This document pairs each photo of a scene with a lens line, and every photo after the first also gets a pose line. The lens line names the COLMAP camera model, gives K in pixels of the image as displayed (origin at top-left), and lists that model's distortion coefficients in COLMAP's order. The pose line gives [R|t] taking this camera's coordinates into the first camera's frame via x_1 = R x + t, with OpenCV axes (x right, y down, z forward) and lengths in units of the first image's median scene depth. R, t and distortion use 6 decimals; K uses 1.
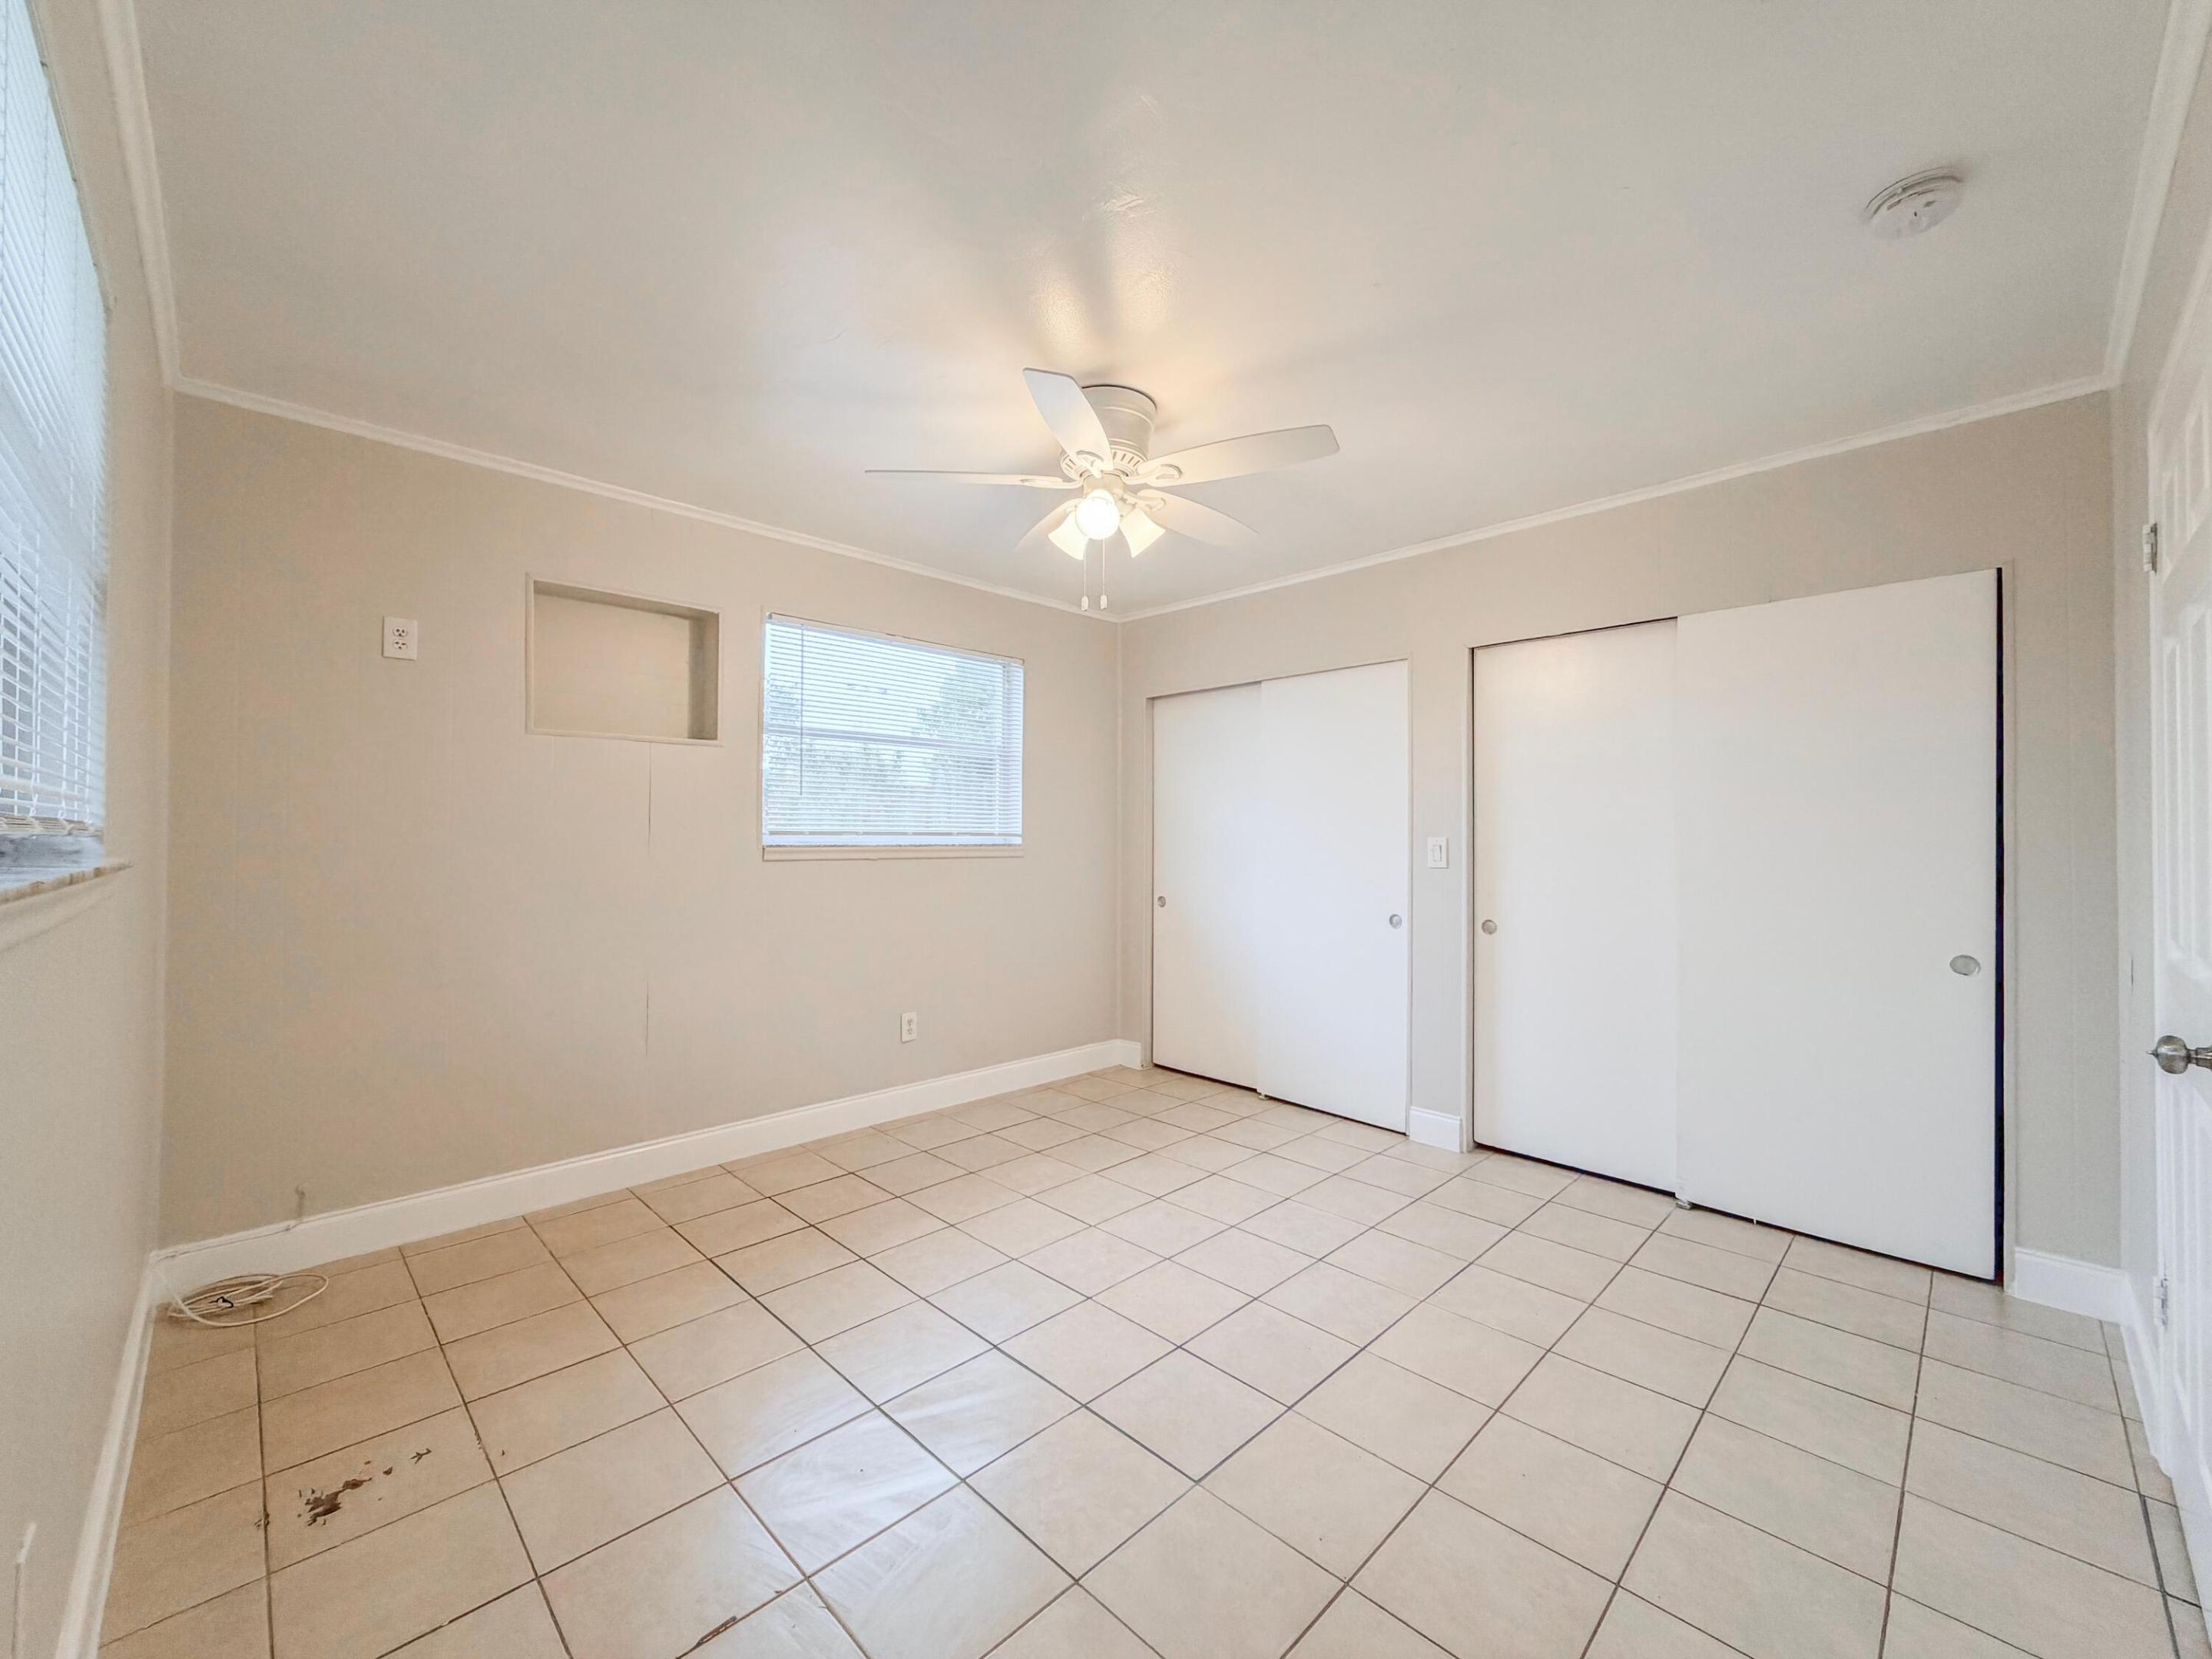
lens RADIAL K [[877.6, 0, 1103.6], [0, 877.6, 829.3], [0, 0, 1]] dist [0.001474, -0.000178]
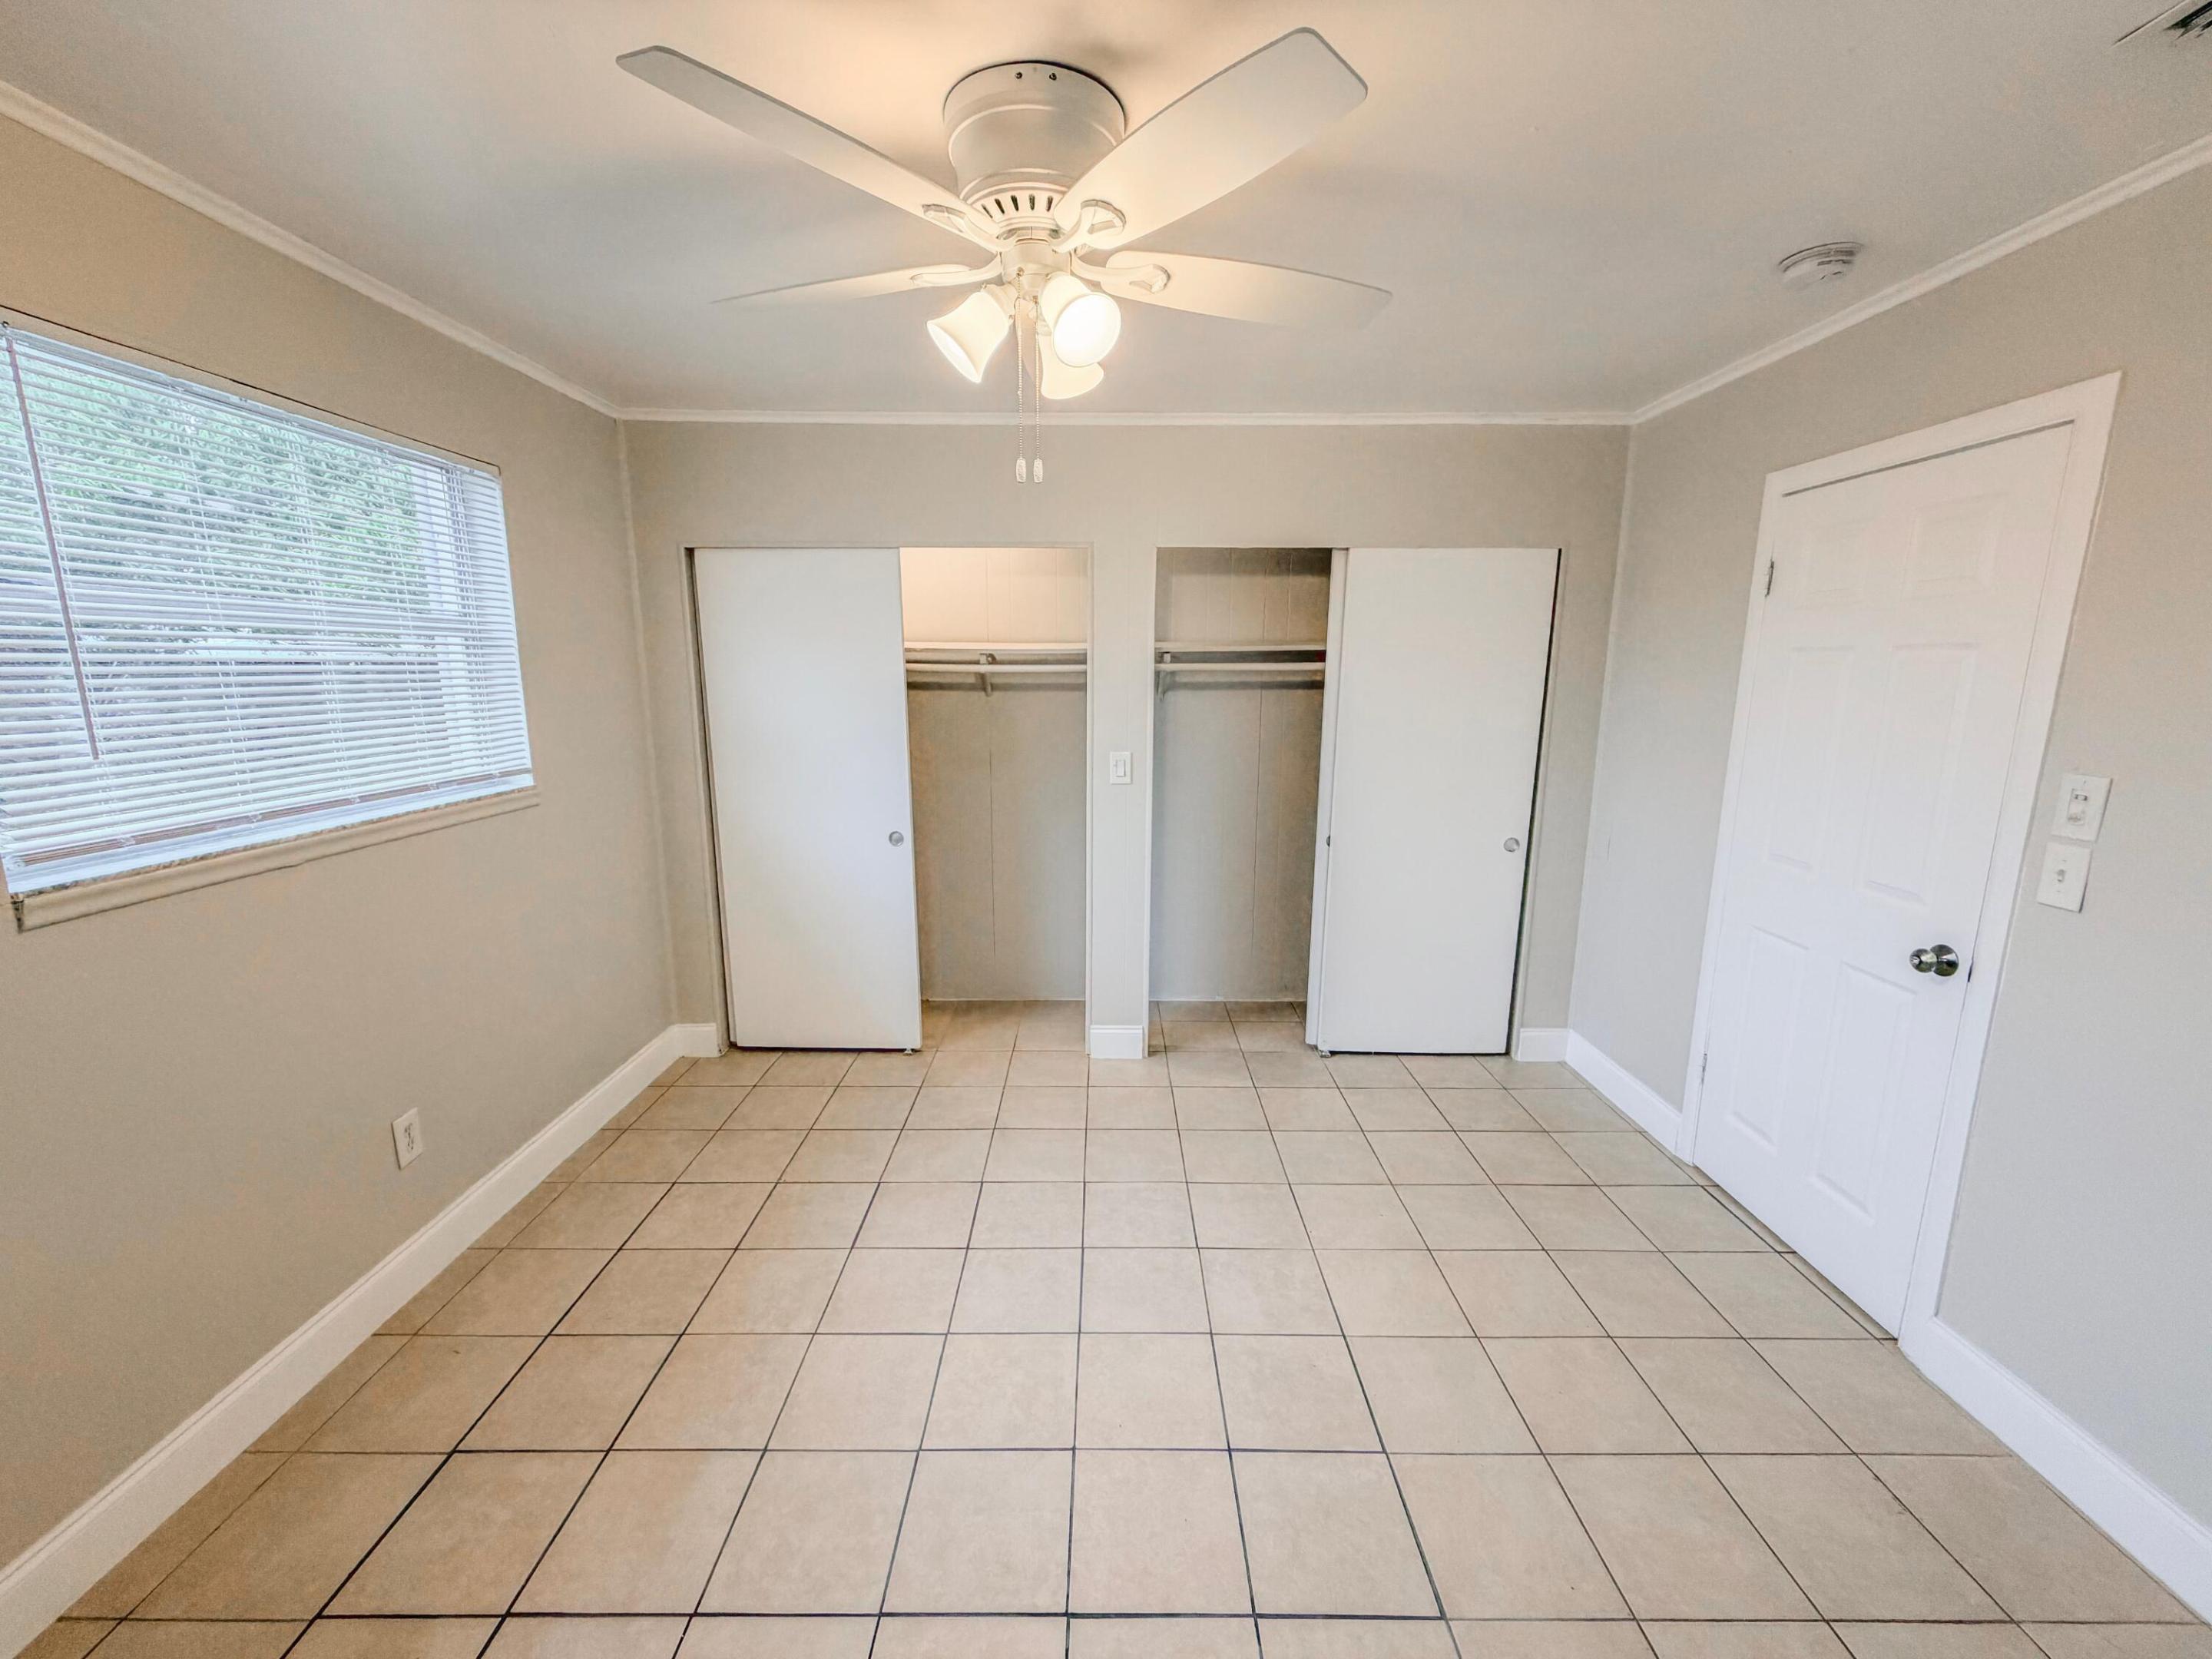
lens RADIAL K [[877.6, 0, 1103.6], [0, 877.6, 829.3], [0, 0, 1]] dist [0.001474, -0.000178]
pose [[0.706237, -0.131662, 0.695625, -0.331364], [-0.008049, 0.980999, 0.193846, -0.101634], [-0.707930, -0.142500, 0.691758, 0.386813]]
